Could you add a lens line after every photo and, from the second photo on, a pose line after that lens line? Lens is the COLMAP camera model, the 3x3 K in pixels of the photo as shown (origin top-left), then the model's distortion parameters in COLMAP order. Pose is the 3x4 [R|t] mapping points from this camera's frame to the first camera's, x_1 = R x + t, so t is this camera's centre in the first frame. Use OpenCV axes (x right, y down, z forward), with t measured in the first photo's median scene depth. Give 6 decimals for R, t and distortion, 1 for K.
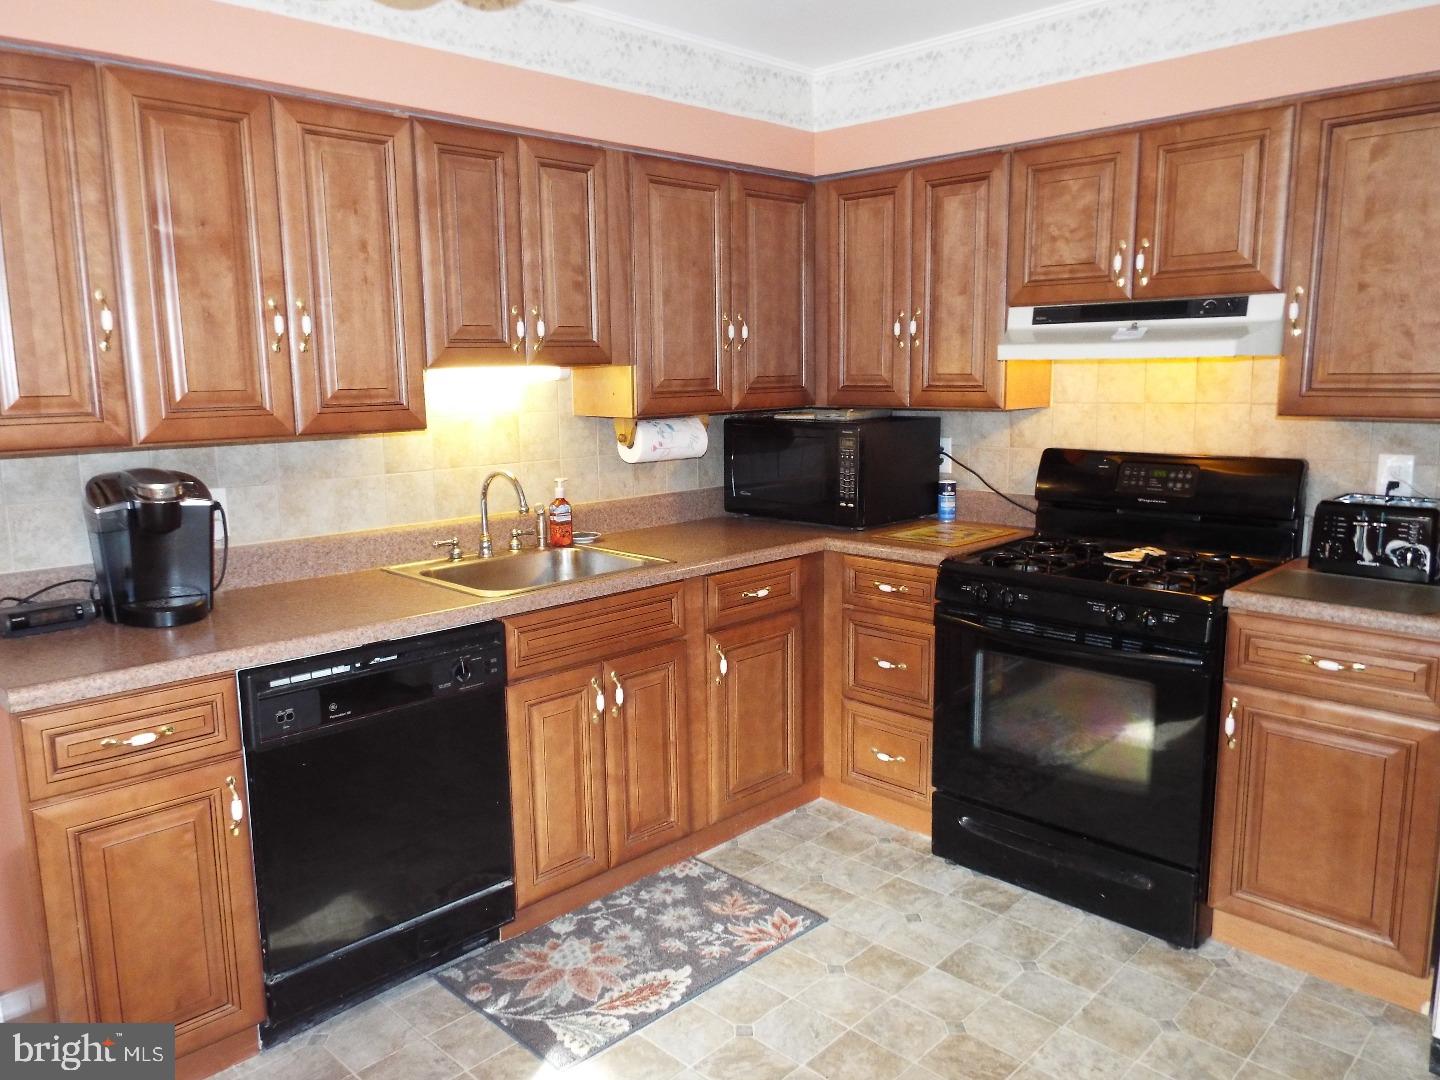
lens RADIAL K [[1041.5, 0, 713.3], [0, 1041.5, 538.8], [0, 0, 1]] dist [-0.019808, 0.024204]
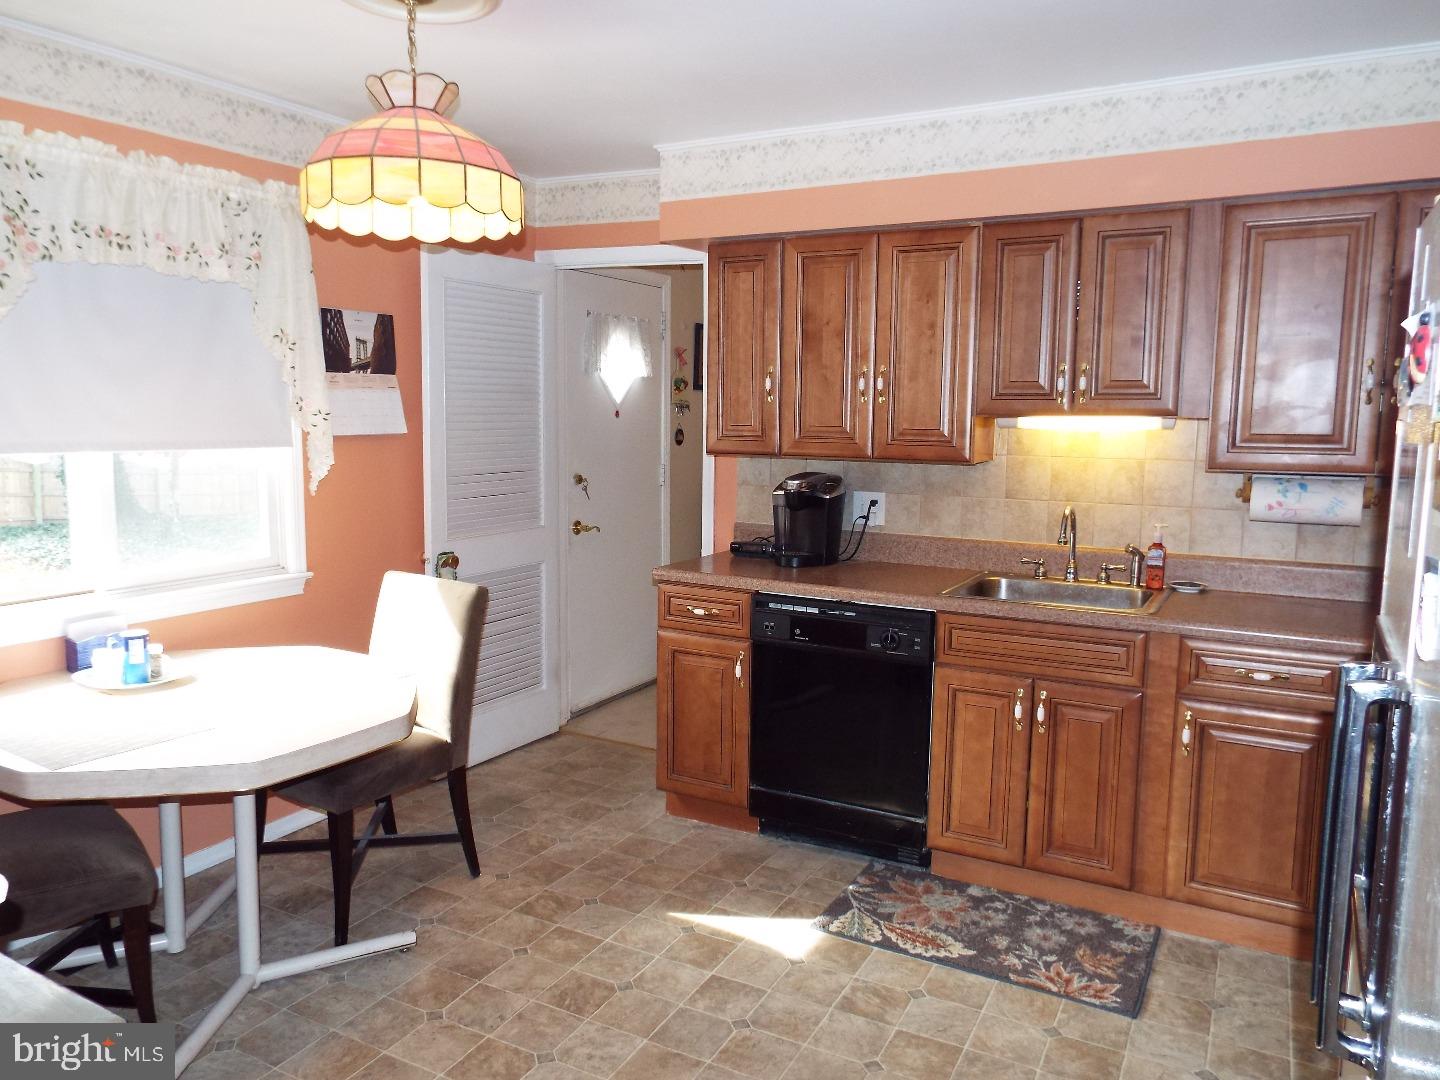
lens RADIAL K [[1041.5, 0, 712.3], [0, 1041.5, 539.2], [0, 0, 1]] dist [-0.019808, 0.024204]
pose [[0.281513, 0.135420, -0.949954, 0.884885], [-0.167712, 0.981697, 0.090245, -0.076882], [0.944787, 0.133913, 0.299072, 0.335131]]
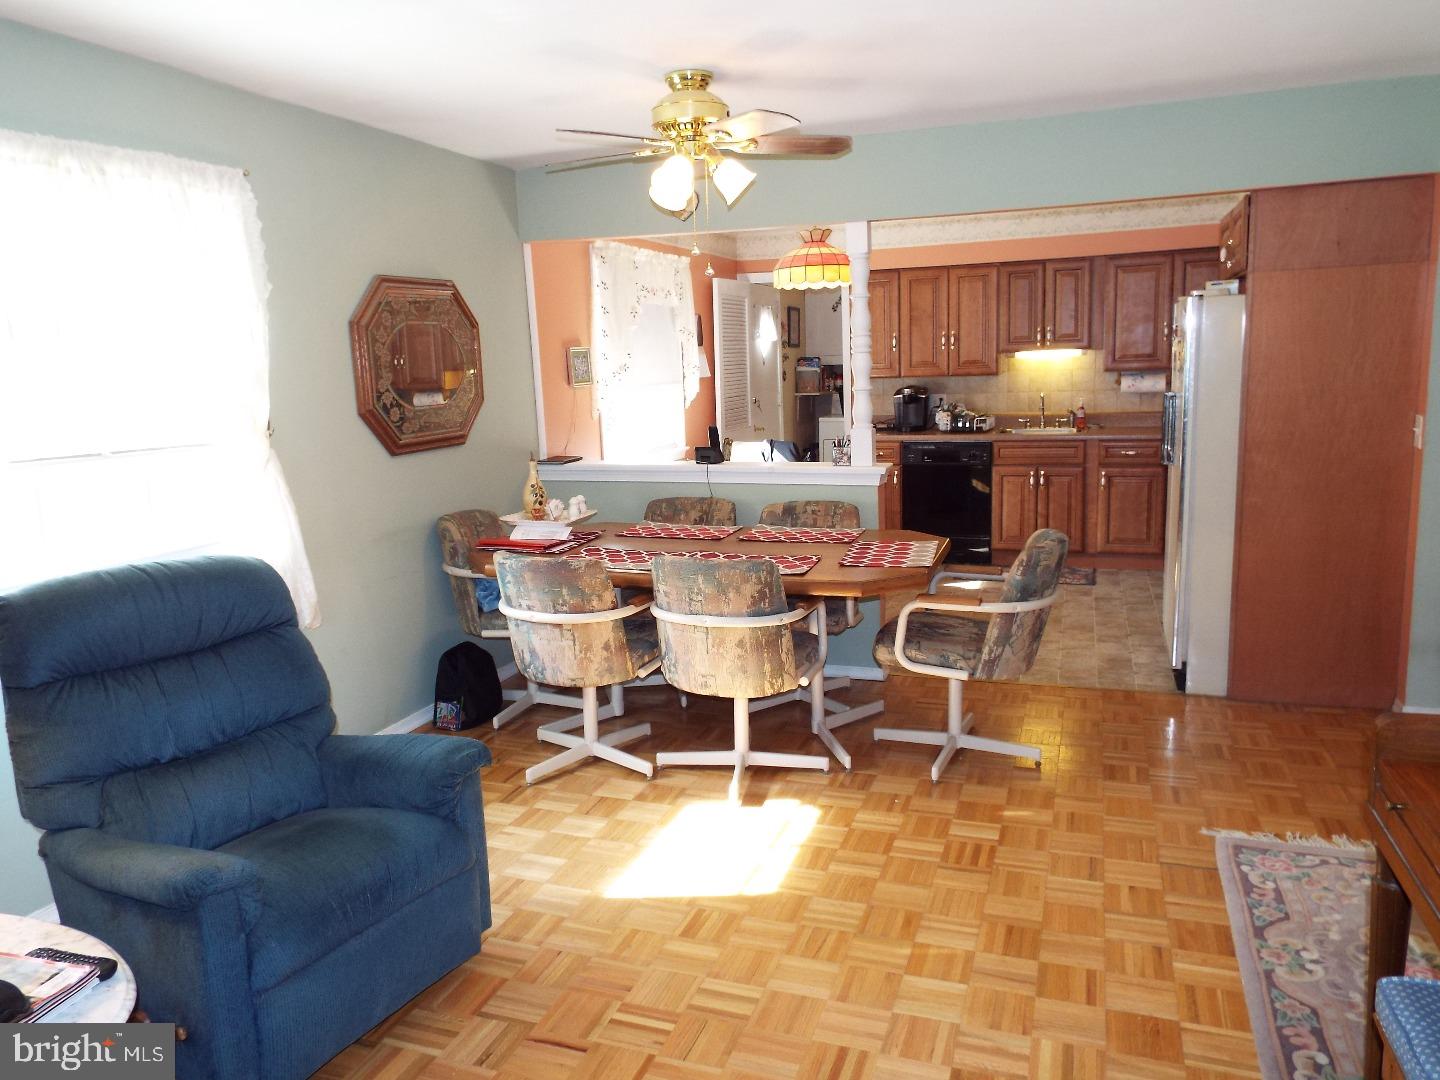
lens RADIAL K [[1041.5, 0, 716.5], [0, 1041.5, 538.0], [0, 0, 1]] dist [-0.019808, 0.024204]
pose [[0.427420, 0.149803, -0.891555, 1.978232], [-0.114238, 0.987220, 0.111111, 0.103070], [0.896806, 0.054358, 0.439071, -0.879974]]
